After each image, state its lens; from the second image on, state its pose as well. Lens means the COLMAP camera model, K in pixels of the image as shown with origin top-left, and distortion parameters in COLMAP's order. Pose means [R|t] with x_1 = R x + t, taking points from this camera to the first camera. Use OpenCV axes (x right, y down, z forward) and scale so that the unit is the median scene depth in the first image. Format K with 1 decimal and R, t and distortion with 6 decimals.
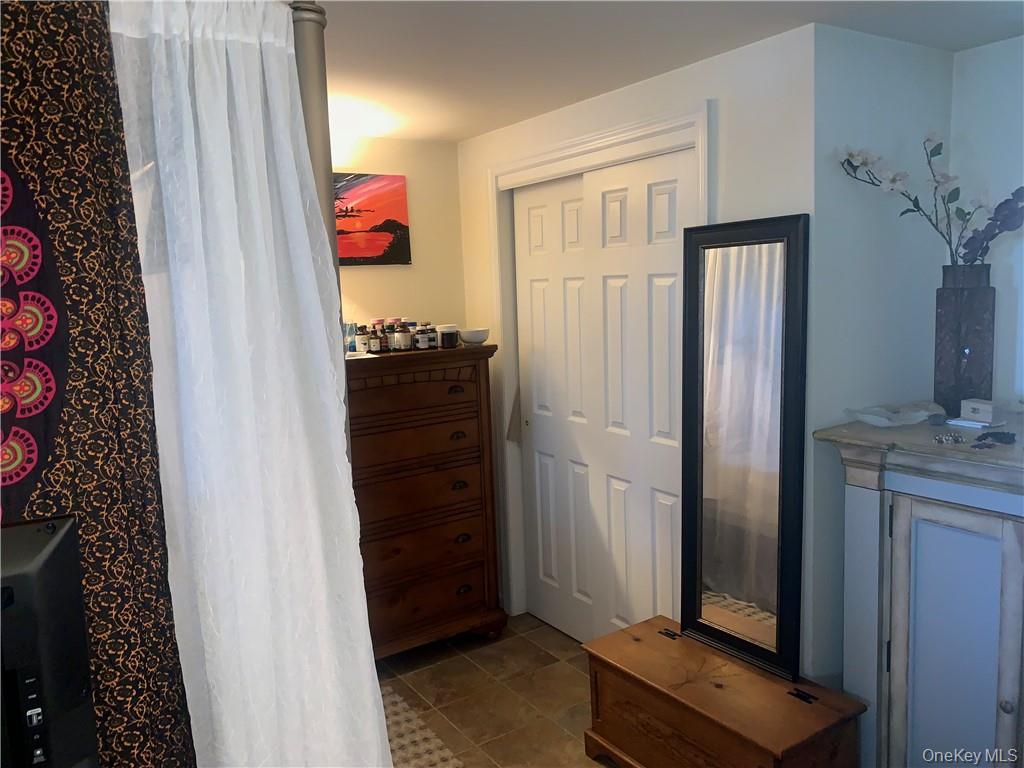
lens RADIAL K [[778.1, 0, 520.2], [0, 778.1, 376.5], [0, 0, 1]] dist [0.046158, -0.053782]
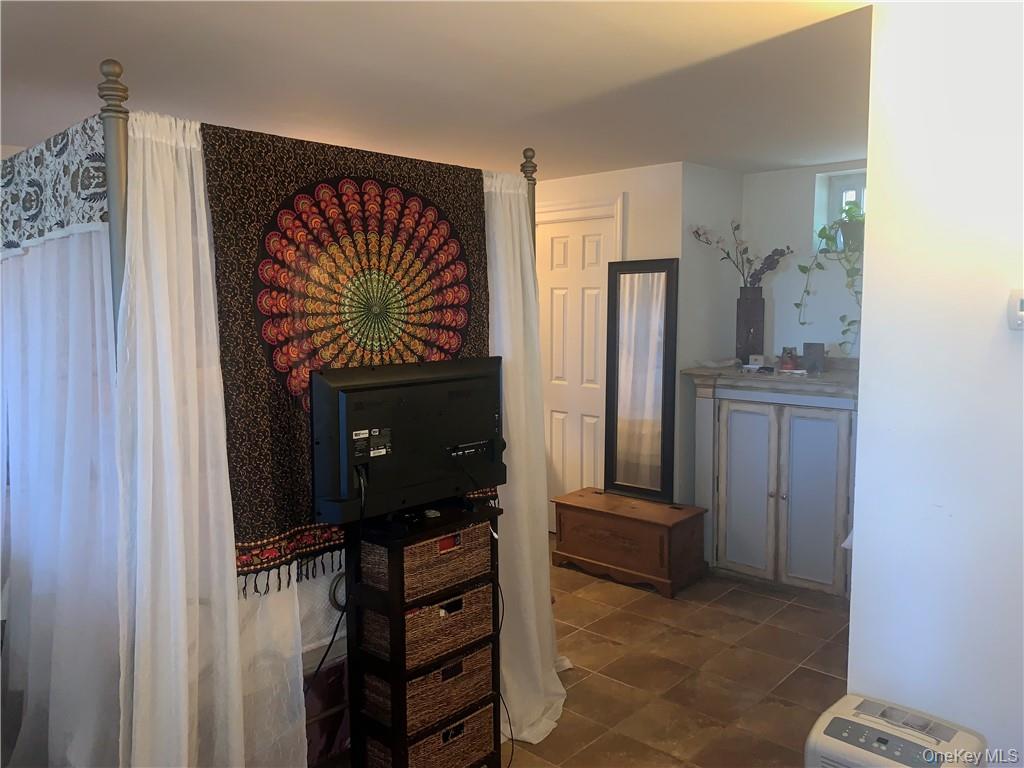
lens RADIAL K [[778.1, 0, 503.1], [0, 778.1, 385.6], [0, 0, 1]] dist [0.046158, -0.053782]
pose [[0.973863, -0.000318, 0.227136, -0.480359], [0.002773, 0.999941, -0.010488, 0.123870], [-0.227119, 0.010844, 0.973807, -0.759614]]
